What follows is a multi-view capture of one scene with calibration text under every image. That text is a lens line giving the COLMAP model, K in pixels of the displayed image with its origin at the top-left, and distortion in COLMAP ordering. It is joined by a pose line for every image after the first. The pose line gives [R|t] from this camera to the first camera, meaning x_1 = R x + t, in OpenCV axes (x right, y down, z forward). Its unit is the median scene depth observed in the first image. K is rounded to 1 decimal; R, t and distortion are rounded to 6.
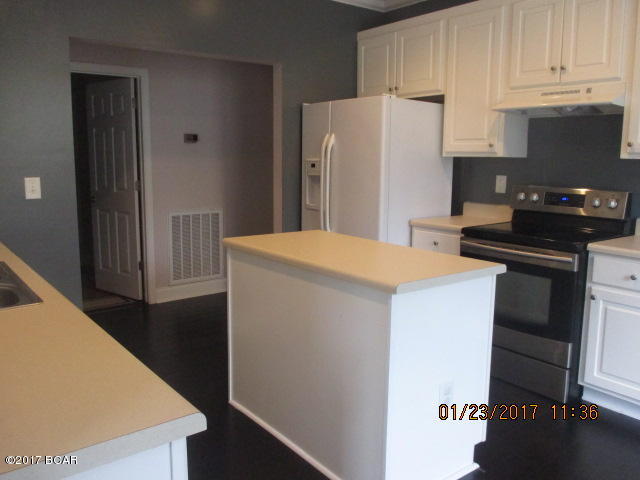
lens RADIAL K [[549.7, 0, 320.4], [0, 549.7, 241.4], [0, 0, 1]] dist [0.015429, -0.046711]
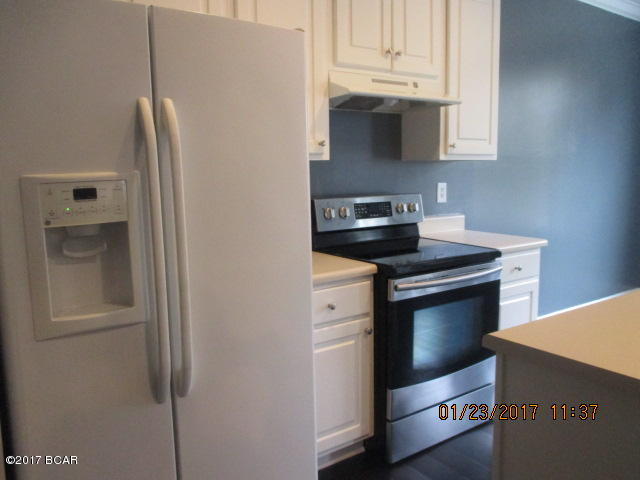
lens RADIAL K [[549.7, 0, 305.9], [0, 549.7, 234.5], [0, 0, 1]] dist [0.015429, -0.046711]
pose [[0.011071, -0.140454, 0.990025, -0.422988], [0.163340, 0.977041, 0.136786, -0.180701], [-0.986508, 0.160197, 0.033758, 1.141269]]
